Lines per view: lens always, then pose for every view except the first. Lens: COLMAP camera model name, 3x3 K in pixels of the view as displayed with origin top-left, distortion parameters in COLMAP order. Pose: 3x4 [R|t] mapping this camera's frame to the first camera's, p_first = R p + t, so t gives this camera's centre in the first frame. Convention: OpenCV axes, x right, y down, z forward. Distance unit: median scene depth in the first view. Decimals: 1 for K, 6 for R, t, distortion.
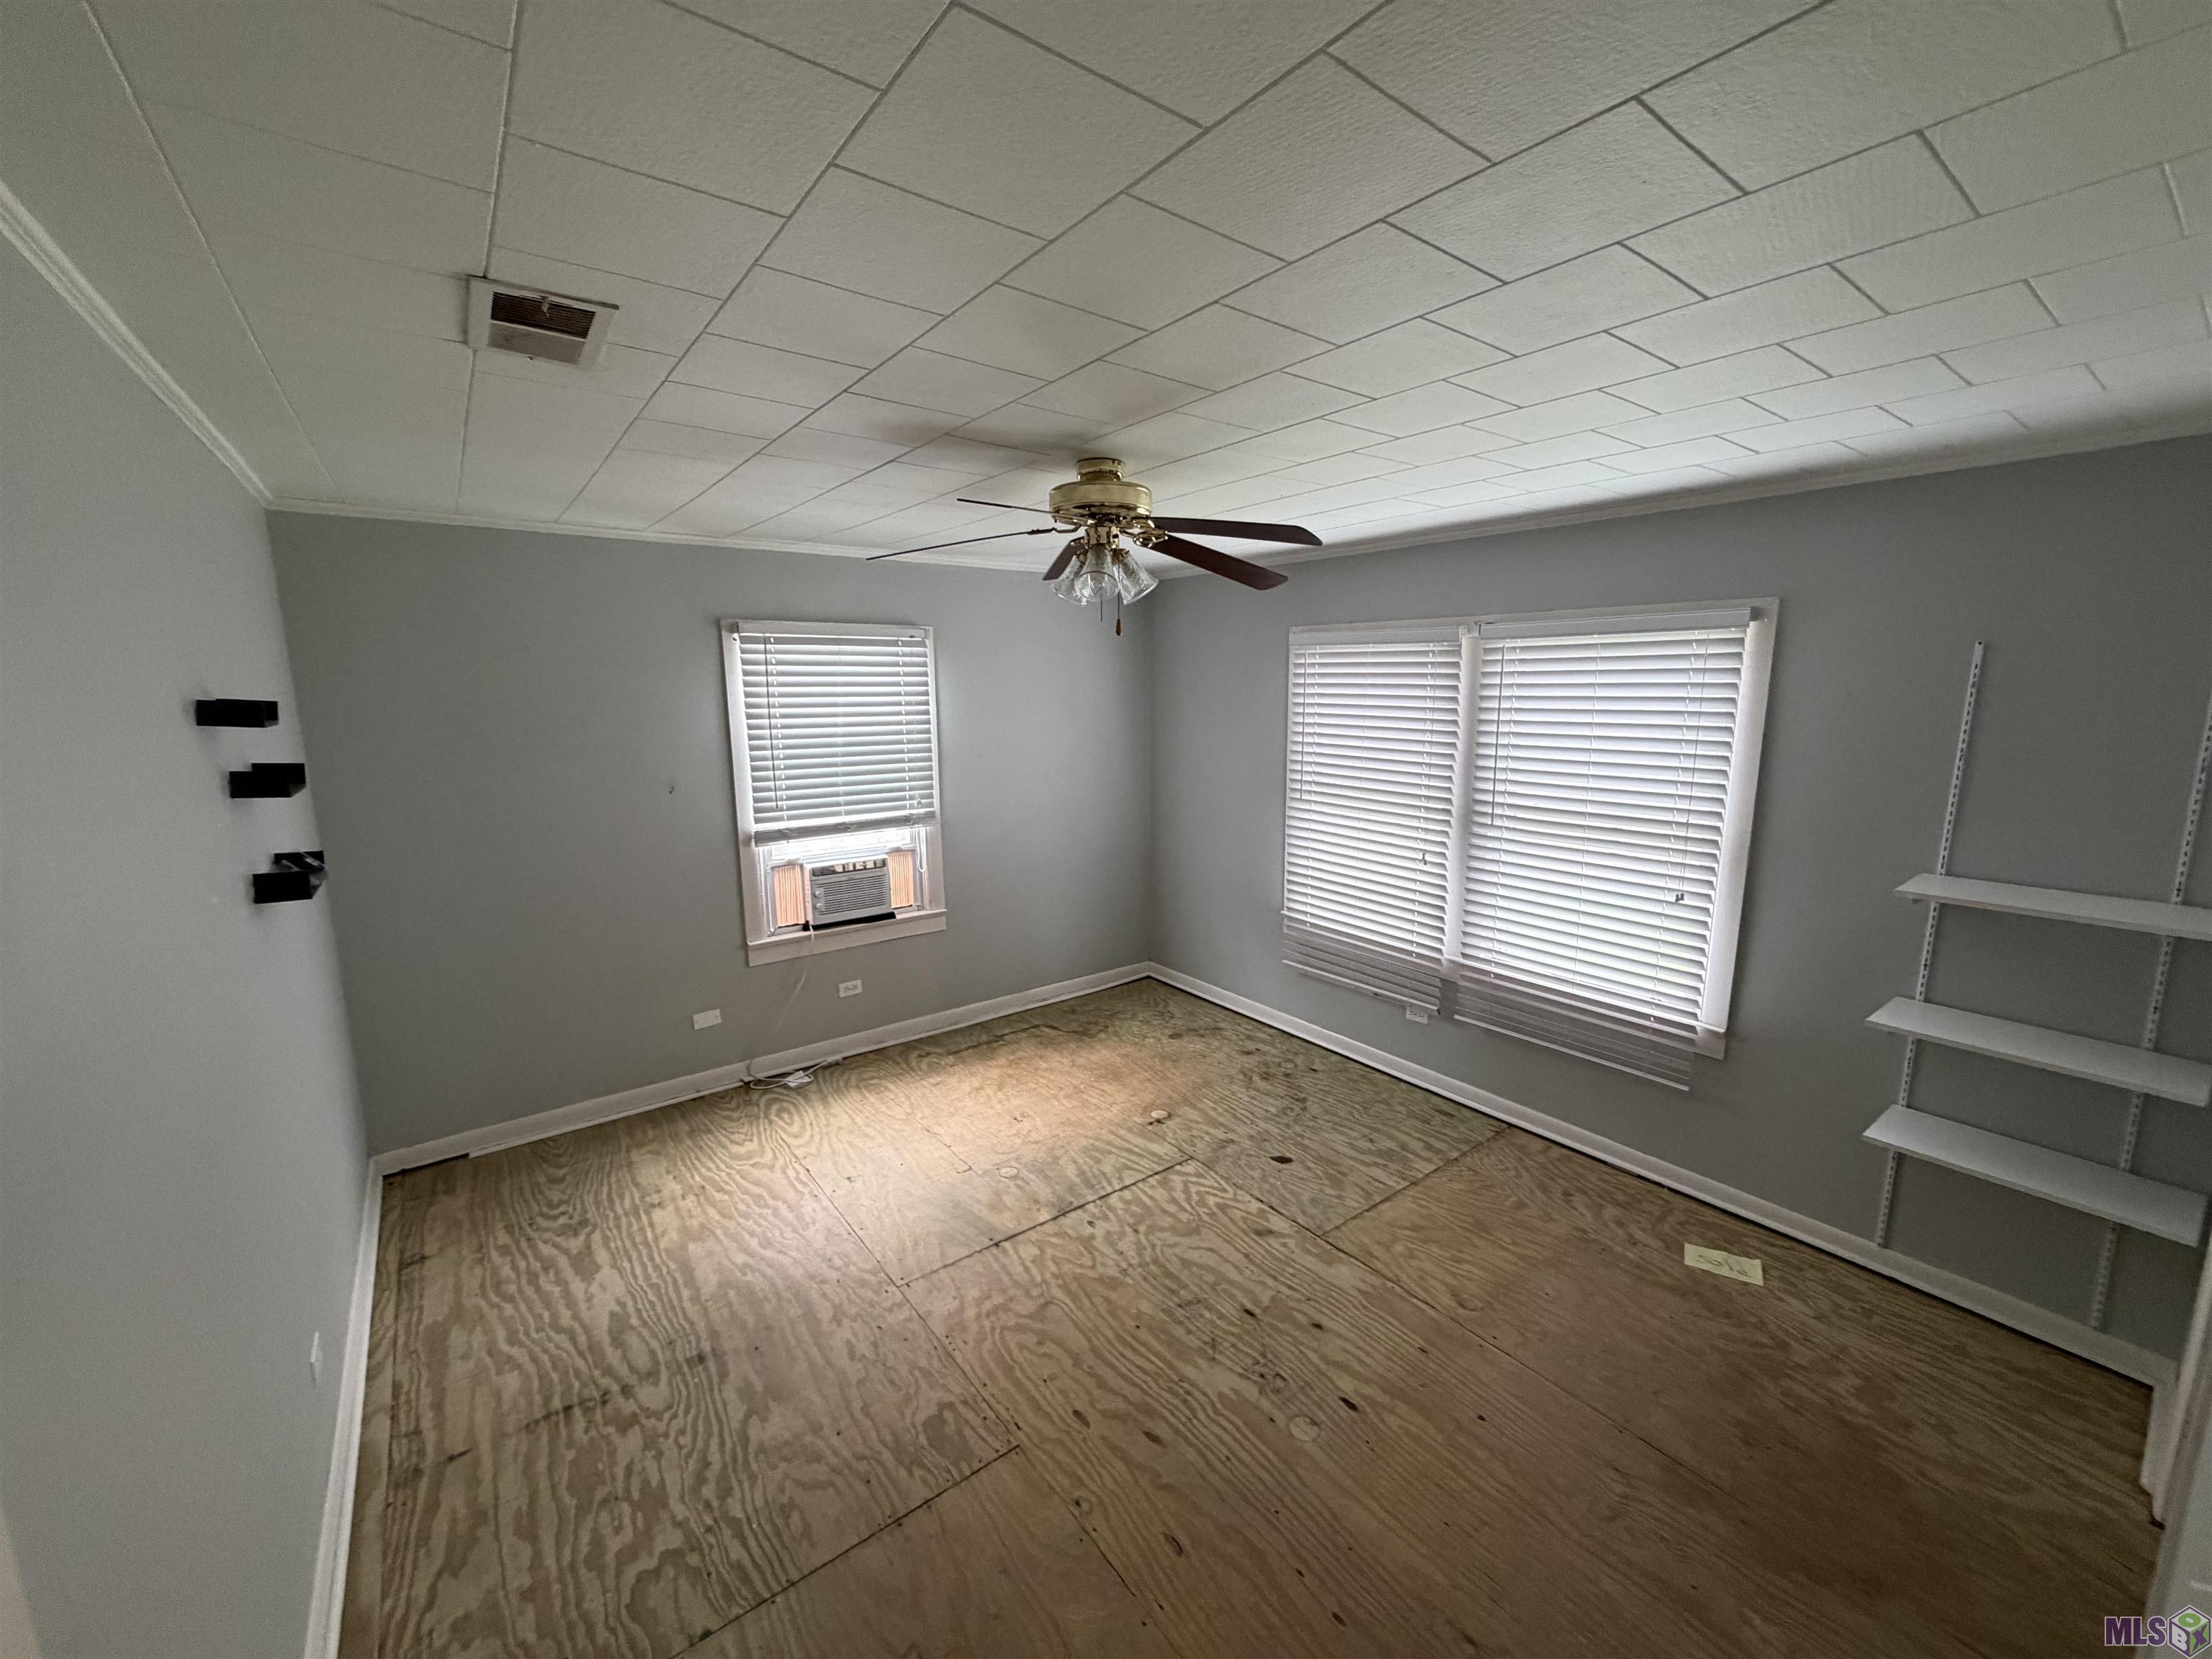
lens RADIAL K [[882.8, 0, 1112.4], [0, 882.8, 836.5], [0, 0, 1]] dist [0.000253, 0.000398]
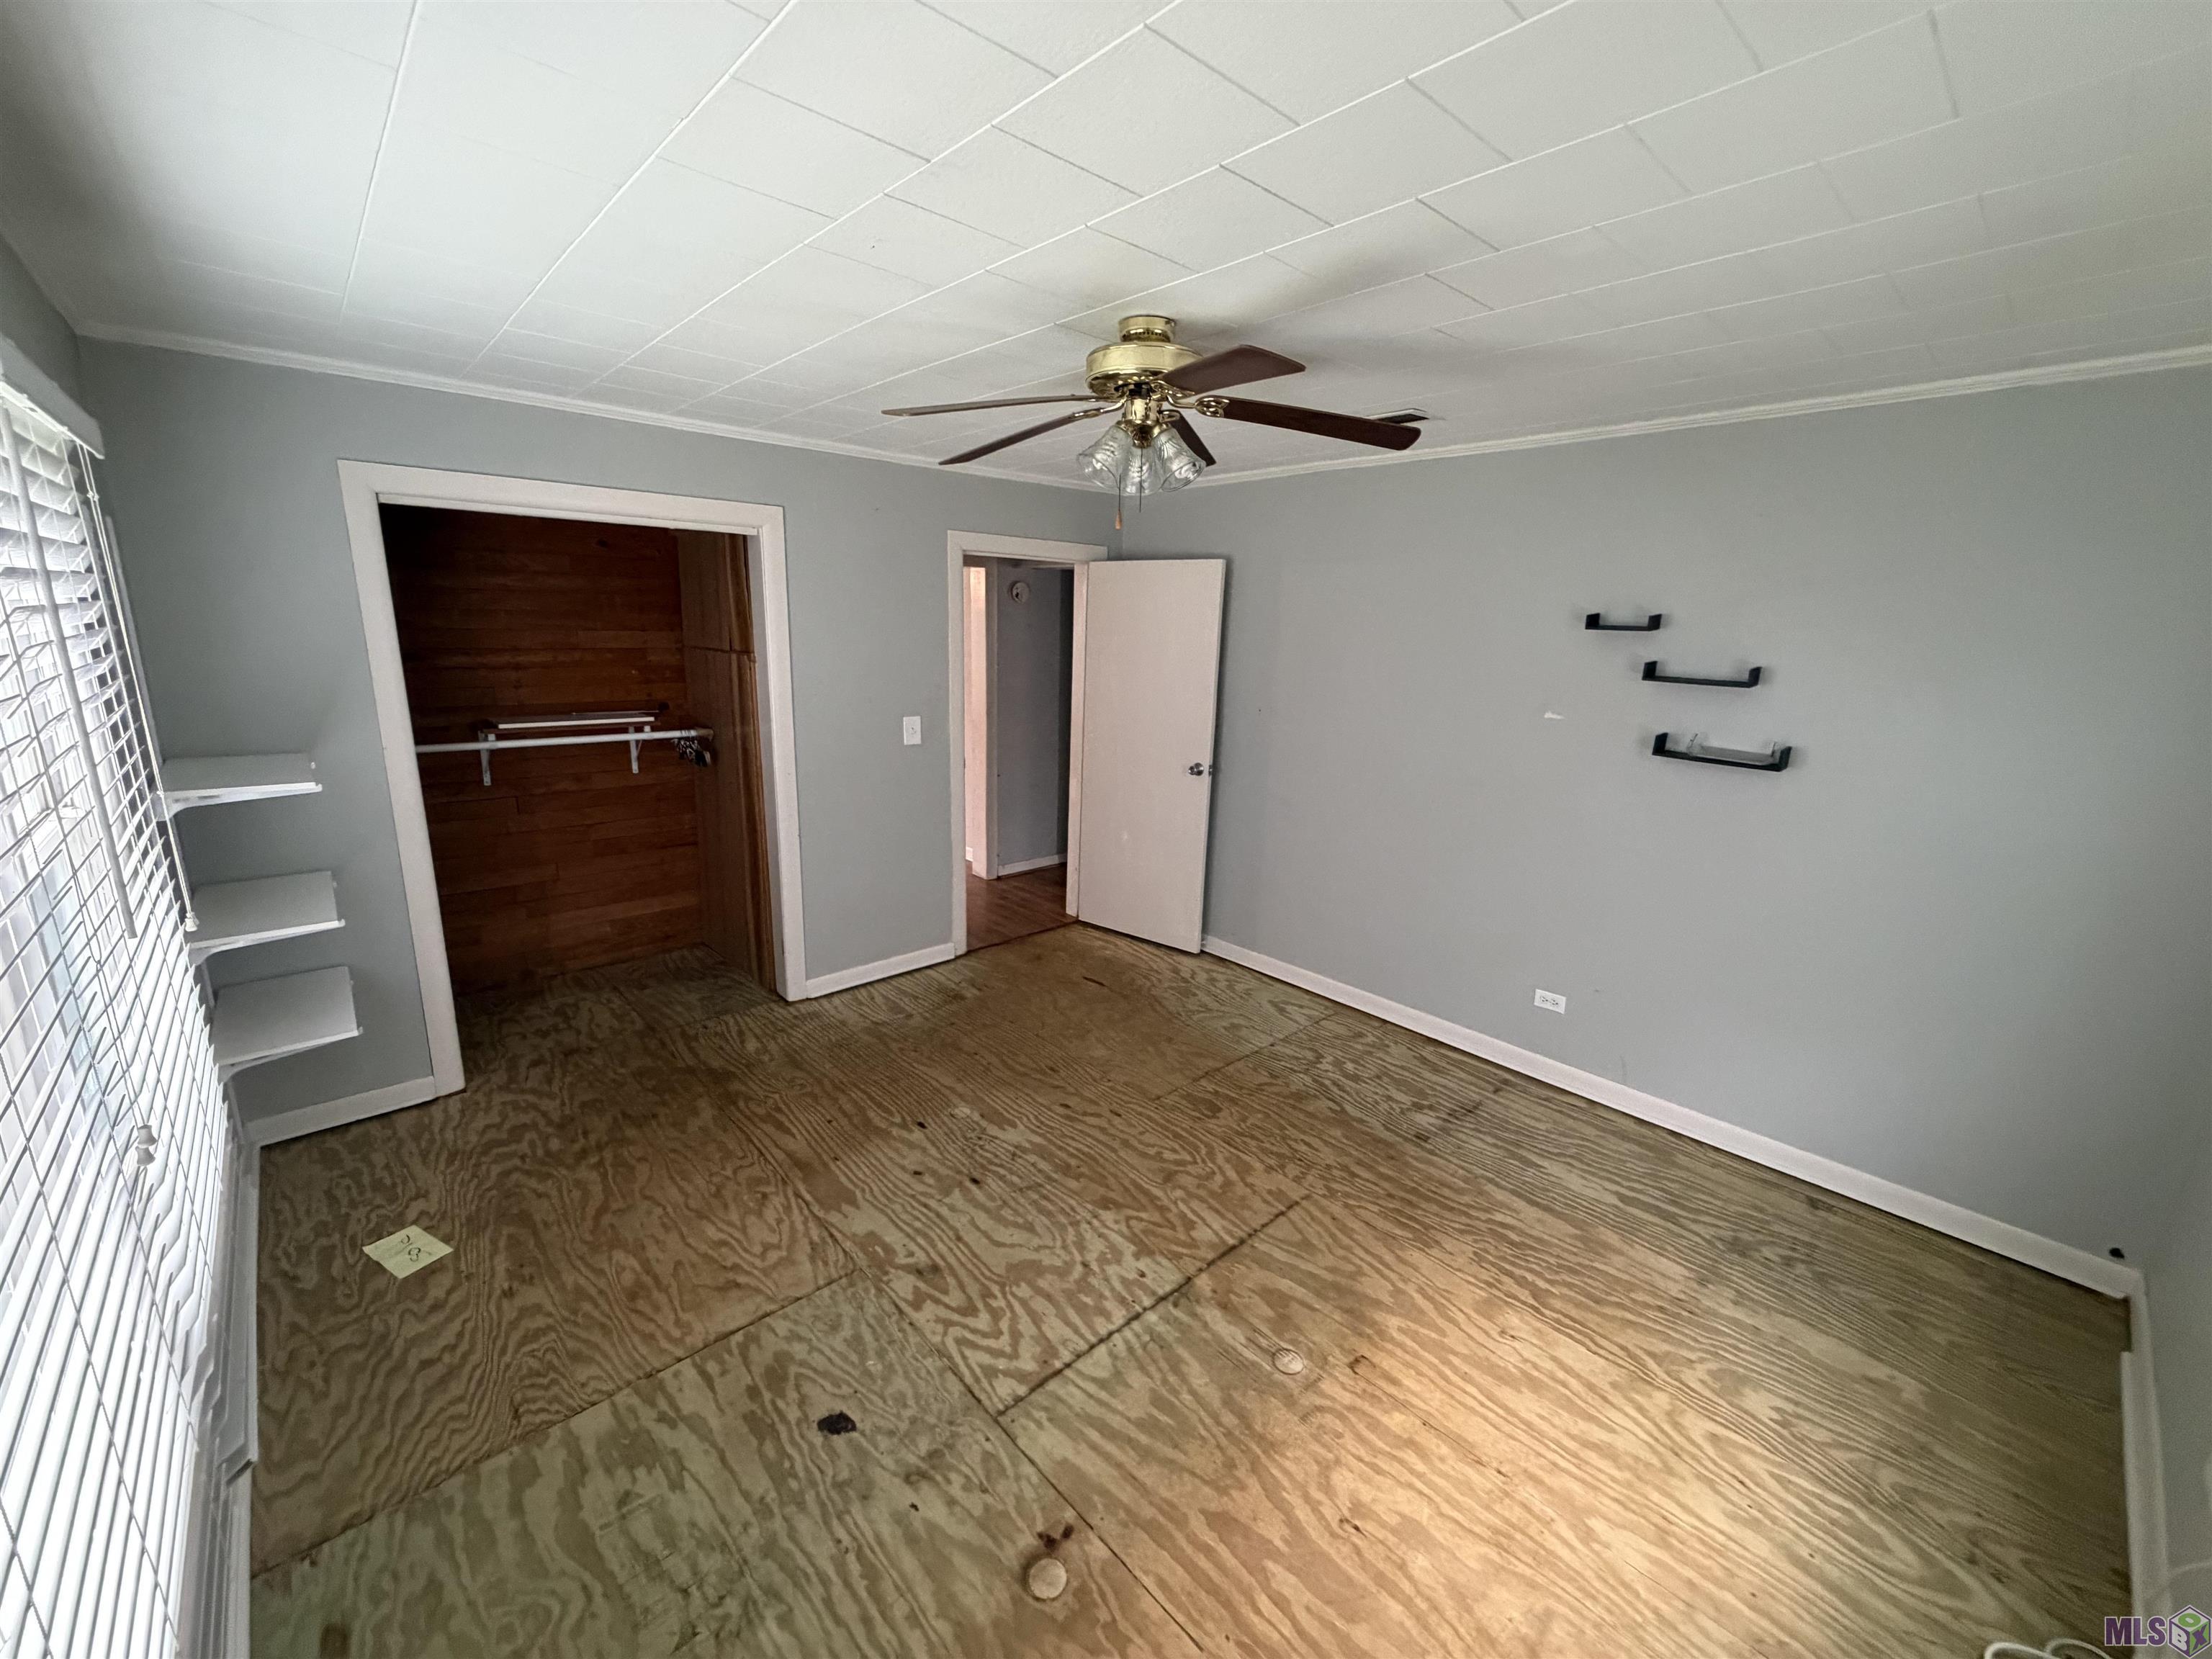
lens RADIAL K [[882.8, 0, 1108.9], [0, 882.8, 828.5], [0, 0, 1]] dist [0.000253, 0.000398]
pose [[-0.995693, -0.000413, -0.092715, 0.080831], [-0.037481, 0.916430, 0.398437, -0.251021], [0.084802, 0.400196, -0.912498, 1.580697]]
